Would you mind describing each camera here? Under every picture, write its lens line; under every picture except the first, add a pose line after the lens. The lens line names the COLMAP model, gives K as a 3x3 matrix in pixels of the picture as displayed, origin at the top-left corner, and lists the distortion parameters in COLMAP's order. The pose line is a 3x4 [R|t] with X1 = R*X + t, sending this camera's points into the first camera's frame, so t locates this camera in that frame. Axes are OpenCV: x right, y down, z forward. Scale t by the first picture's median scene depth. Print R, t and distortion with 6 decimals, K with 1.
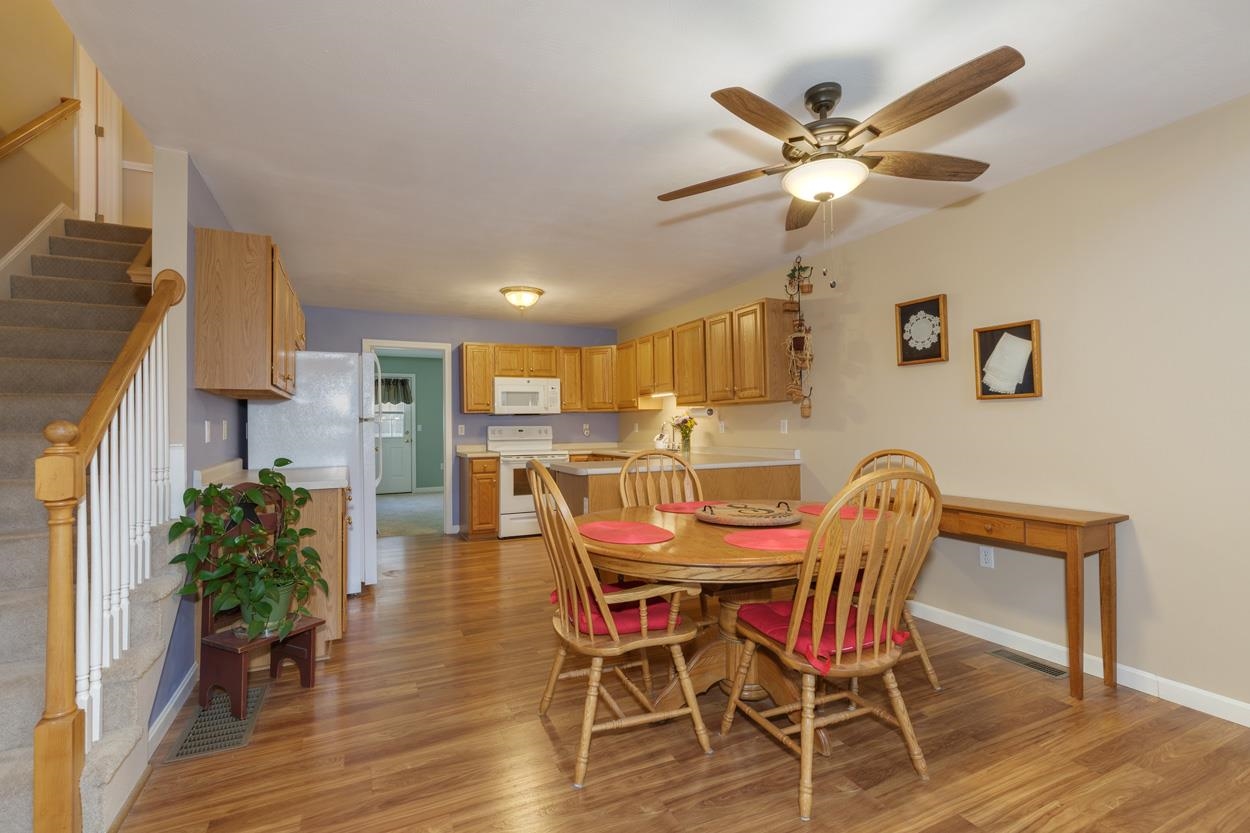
lens RADIAL K [[565.0, 0, 622.5], [0, 565.0, 414.6], [0, 0, 1]] dist [0.007446, 0.000241]
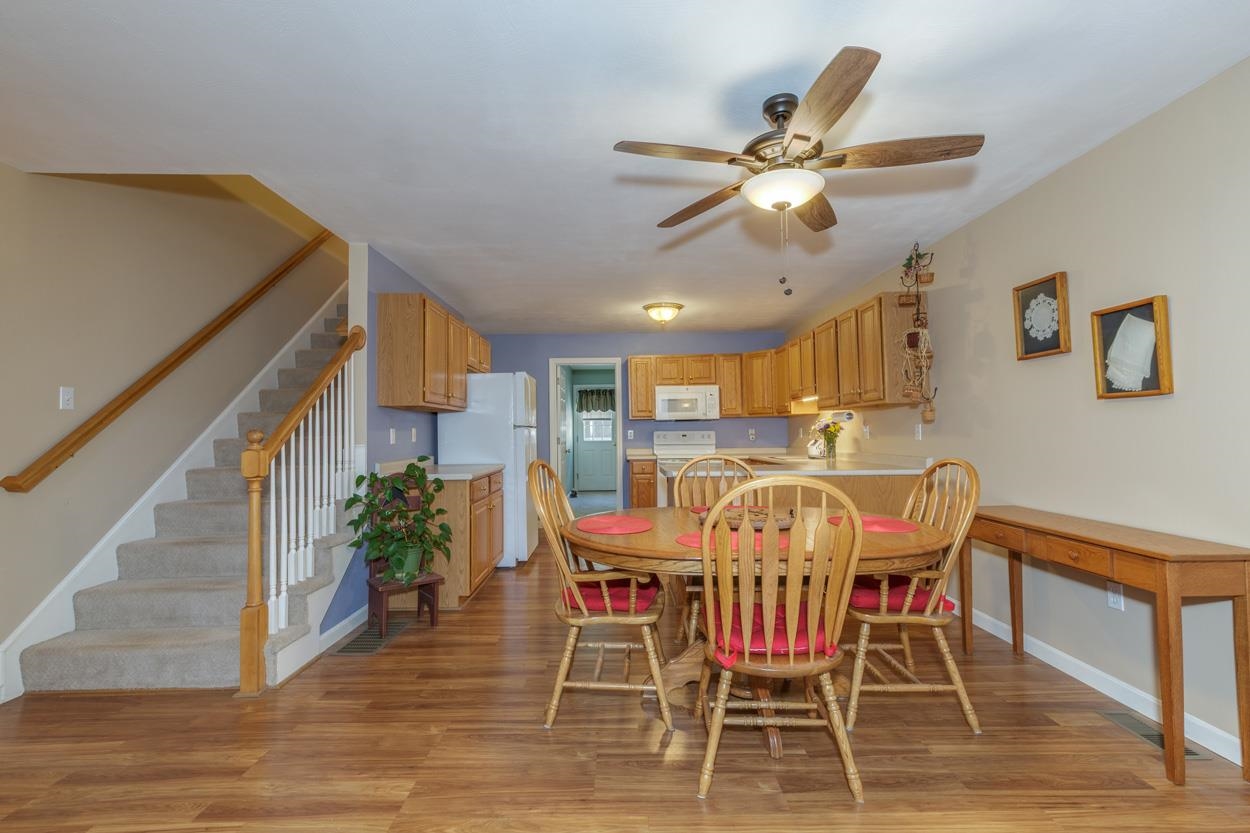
lens RADIAL K [[568.6, 0, 618.1], [0, 568.6, 414.2], [0, 0, 1]] dist [0.006019, -0.000297]
pose [[0.903037, -0.013760, -0.429343, 0.195048], [0.010256, 0.999893, -0.010474, -0.001759], [0.429441, 0.005055, 0.903081, -0.015558]]
